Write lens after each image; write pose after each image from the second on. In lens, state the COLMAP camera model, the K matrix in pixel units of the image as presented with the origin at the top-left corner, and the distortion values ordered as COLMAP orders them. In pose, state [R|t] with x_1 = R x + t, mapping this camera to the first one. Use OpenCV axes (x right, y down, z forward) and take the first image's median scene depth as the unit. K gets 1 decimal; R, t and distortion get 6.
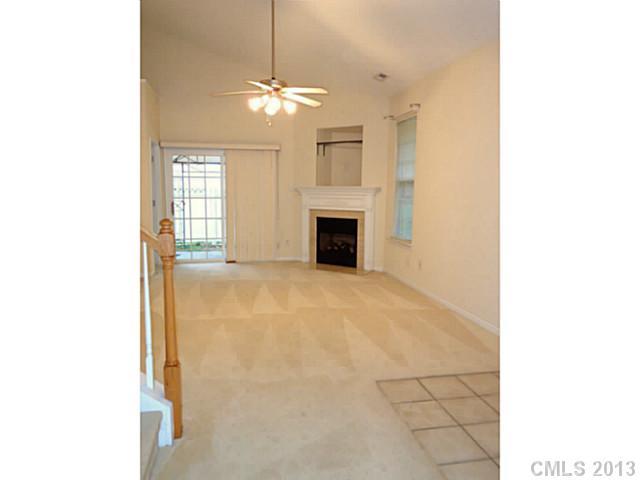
lens RADIAL K [[409.7, 0, 320.0], [0, 409.7, 240.0], [0, 0, 1]] dist [-0.005138, -0.000678]
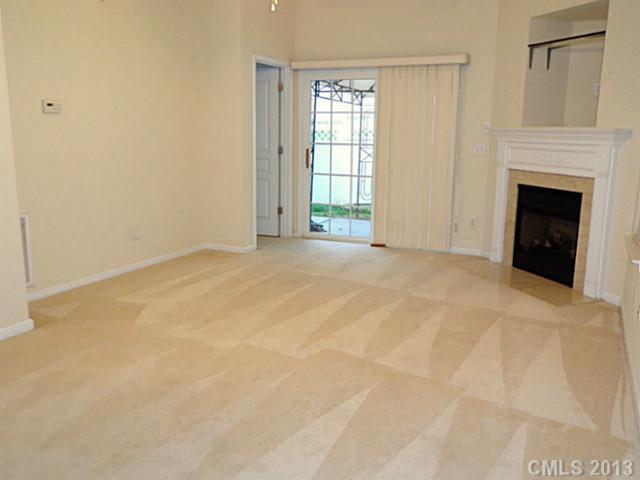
lens RADIAL K [[560.1, 0, 320.0], [0, 560.1, 240.0], [0, 0, 1]] dist [-0.008859, -0.003998]
pose [[0.808519, 0.117297, -0.576662, 0.219378], [-0.077801, 0.992638, 0.092827, -0.030387], [0.583305, -0.030188, 0.811692, 0.239089]]
